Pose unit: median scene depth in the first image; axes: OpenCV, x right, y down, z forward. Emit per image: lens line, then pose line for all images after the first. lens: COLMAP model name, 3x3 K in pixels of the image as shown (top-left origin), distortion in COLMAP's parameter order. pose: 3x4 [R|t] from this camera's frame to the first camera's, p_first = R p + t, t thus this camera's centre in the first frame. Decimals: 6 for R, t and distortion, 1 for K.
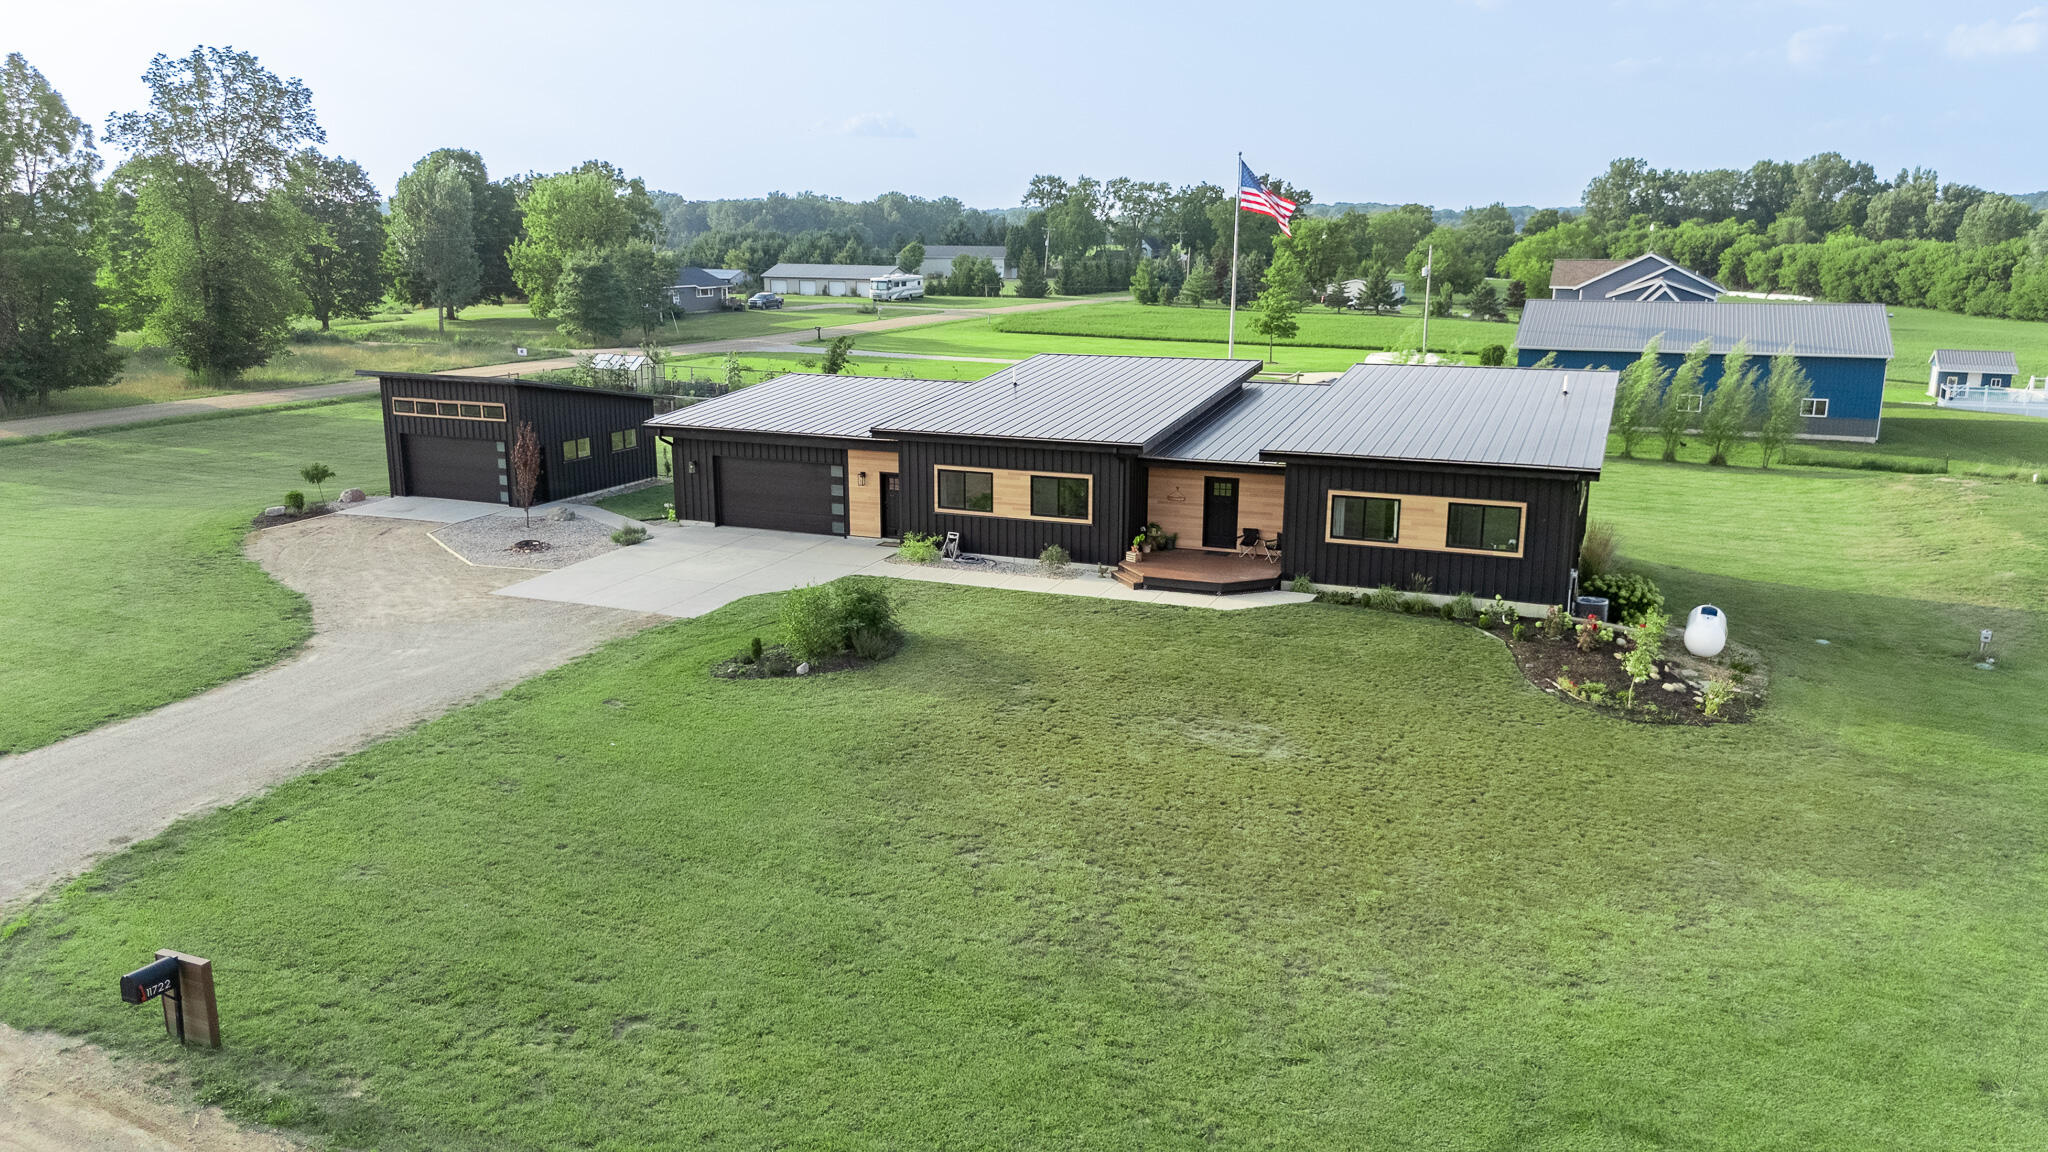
lens RADIAL K [[1533.9, 0, 1024.4], [0, 1533.9, 572.5], [0, 0, 1]] dist [0.031943, -0.004164]
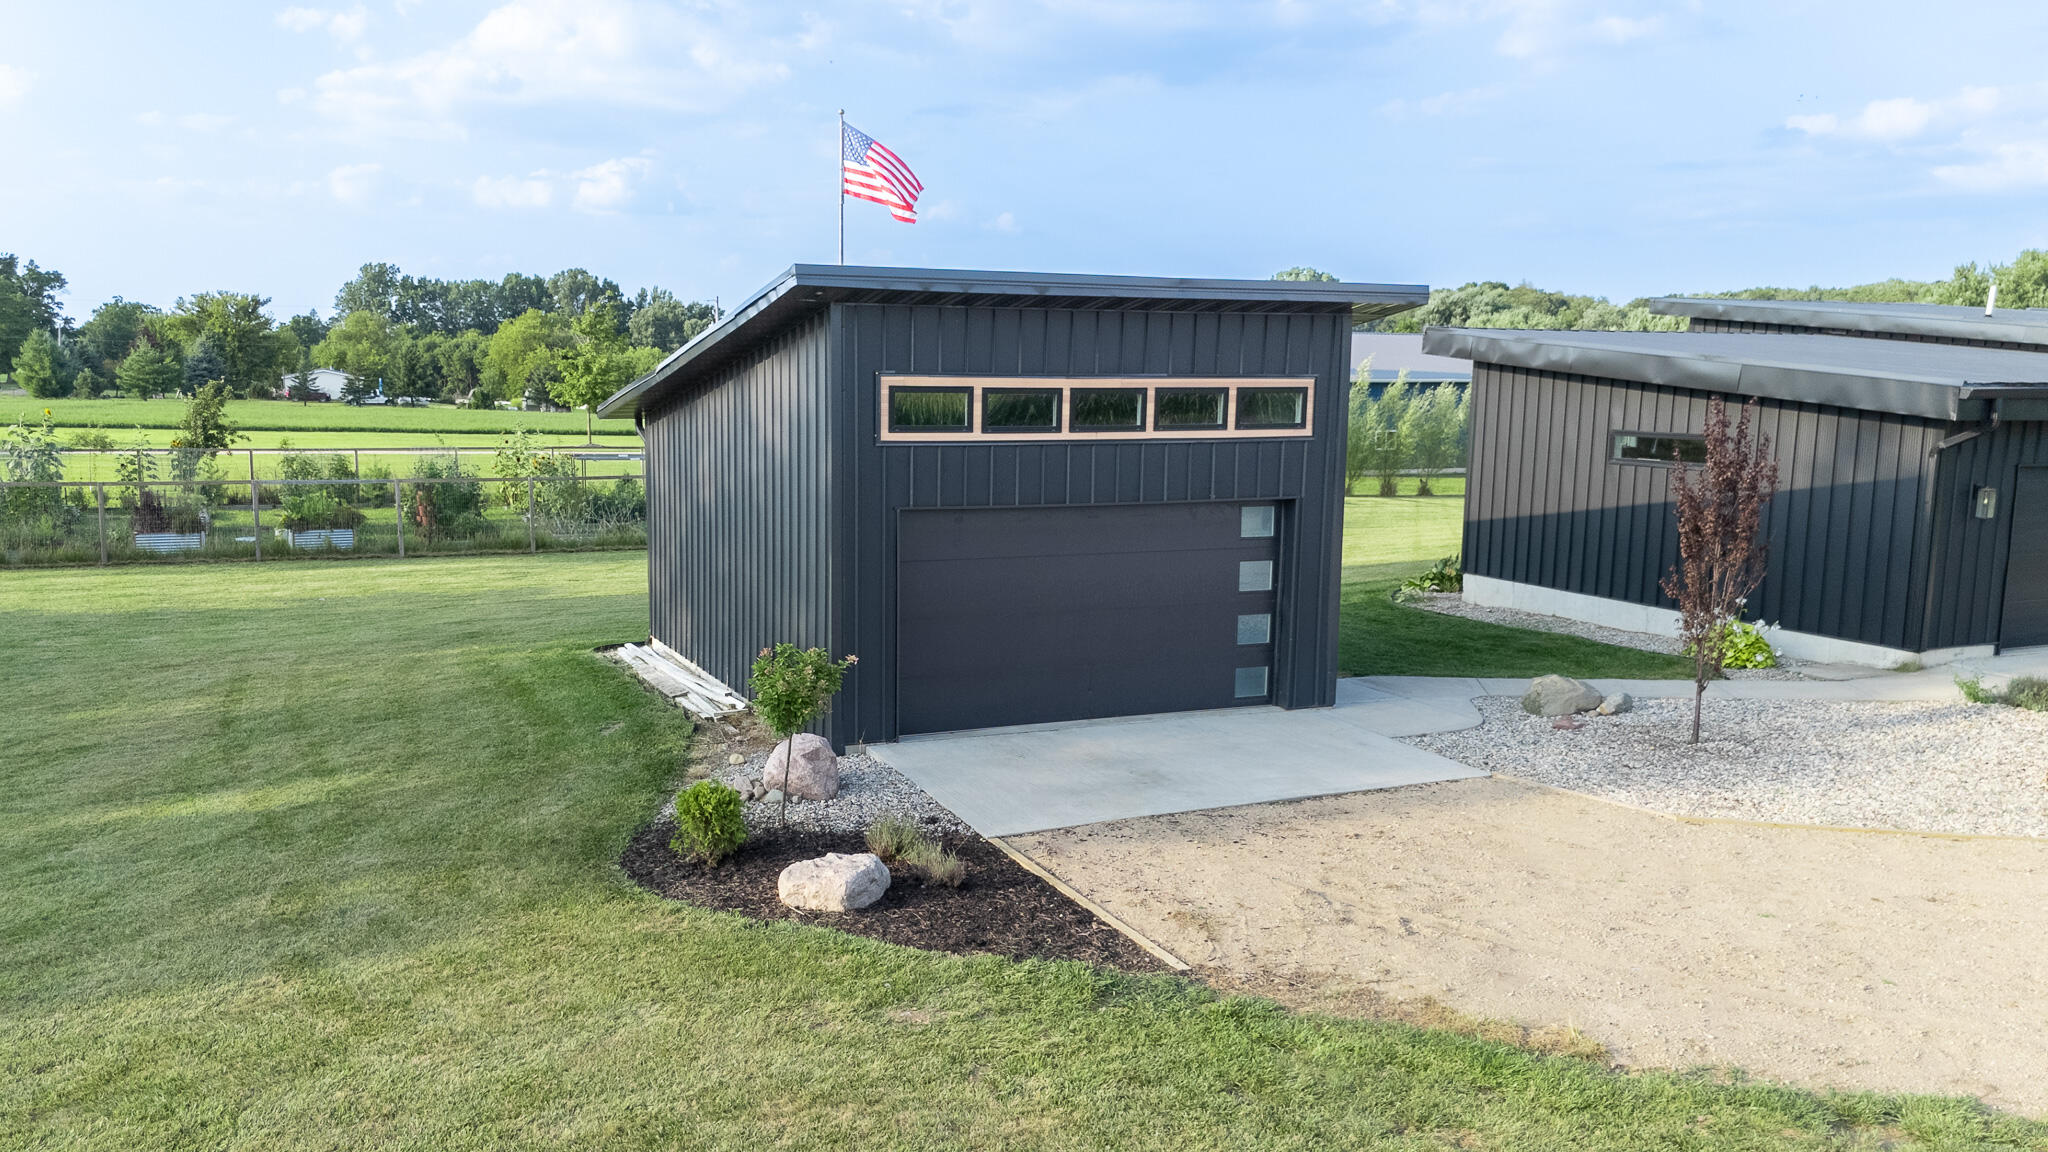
lens RADIAL K [[1639.6, 0, 1019.1], [0, 1639.6, 585.5], [0, 0, 1]] dist [0.039422, -0.007199]
pose [[0.685985, -0.093857, 0.721537, -0.698062], [0.153365, 0.988018, -0.017287, -0.080765], [-0.711269, 0.122518, 0.692160, 0.923293]]
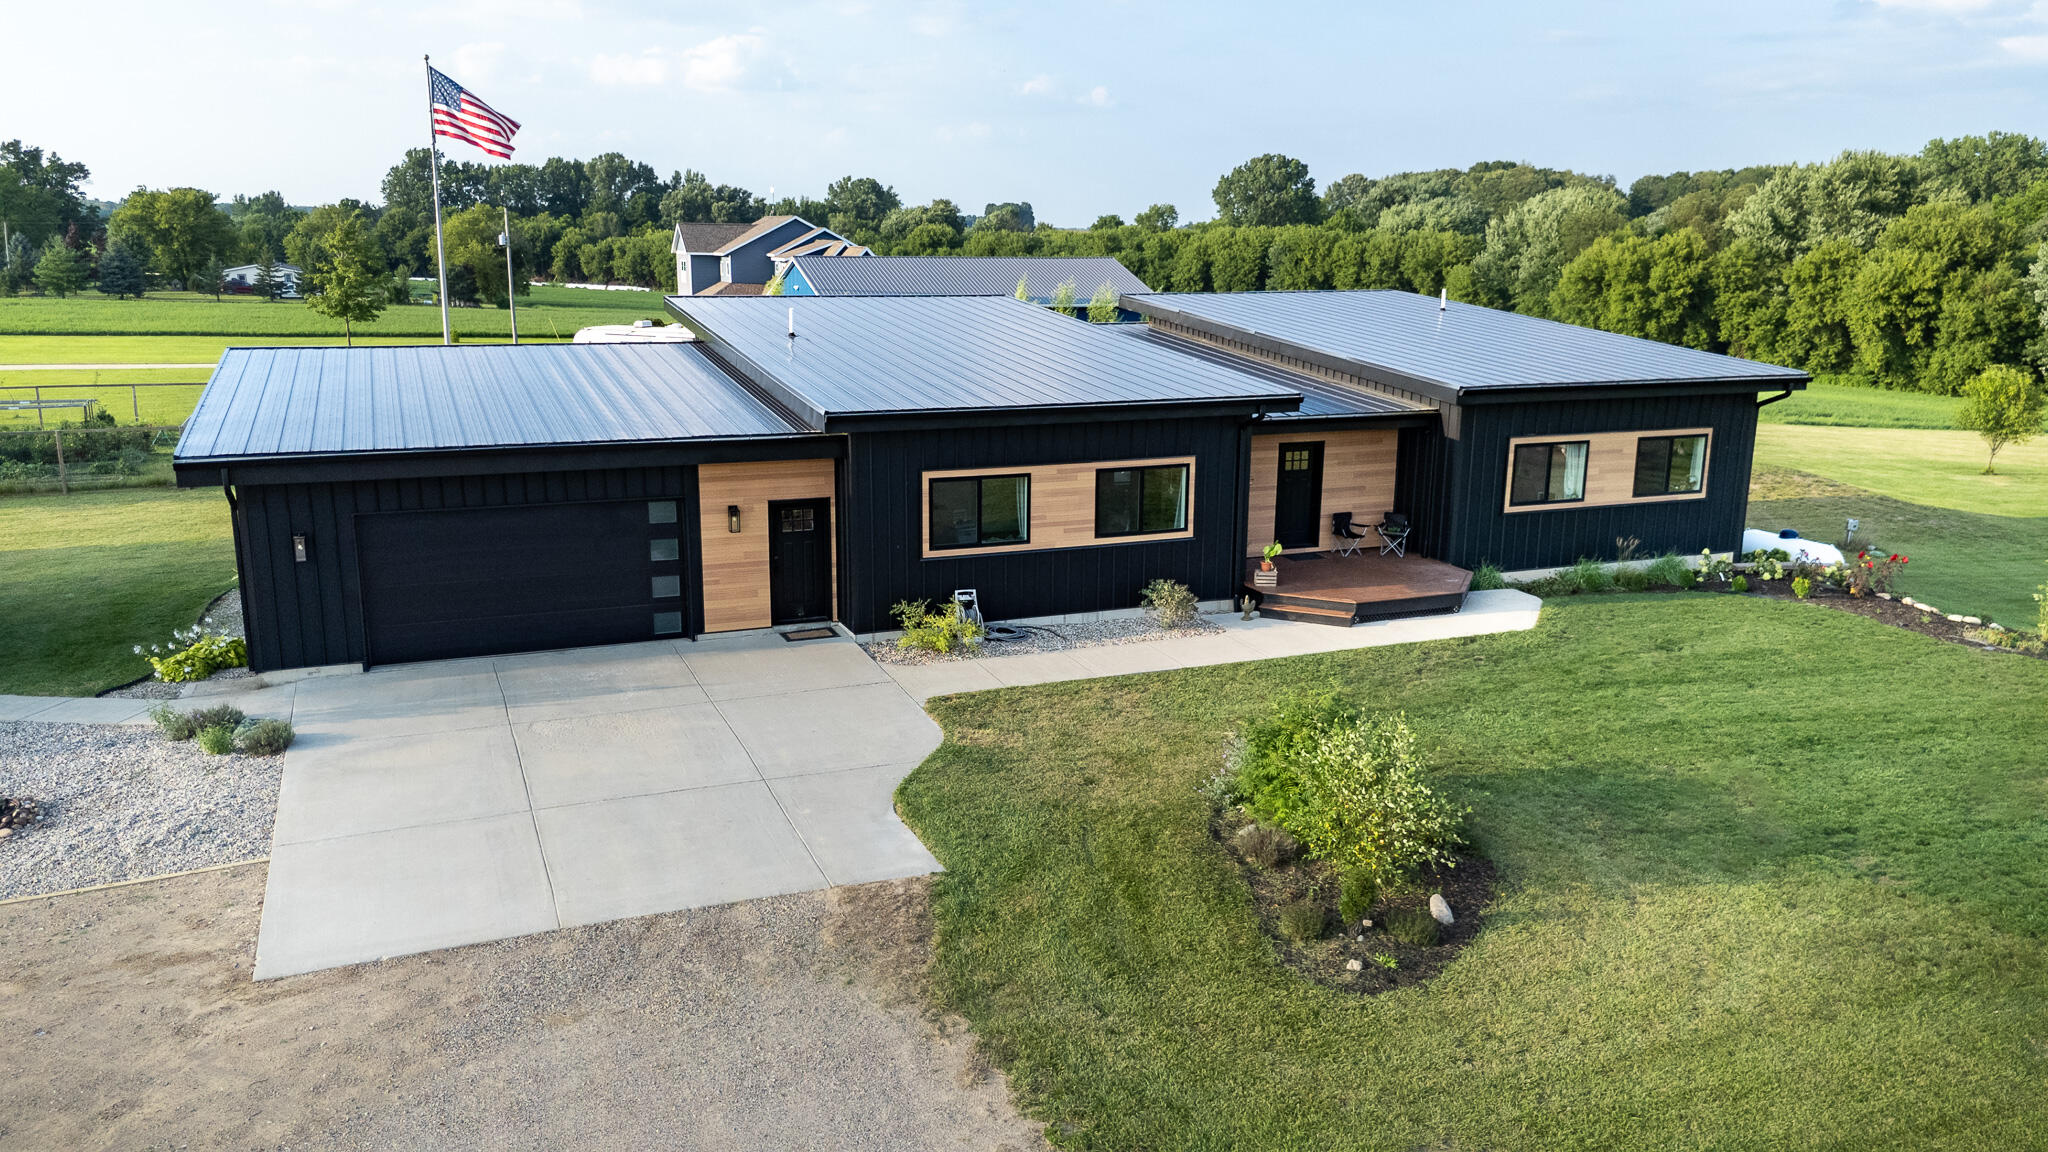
lens RADIAL K [[1533.9, 0, 1058.1], [0, 1533.9, 571.9], [0, 0, 1]] dist [0.031943, -0.004164]
pose [[0.704852, -0.149627, 0.693395, -0.384591], [0.151219, 0.986726, 0.059206, -0.057213], [-0.693049, 0.063123, 0.718122, 0.553167]]
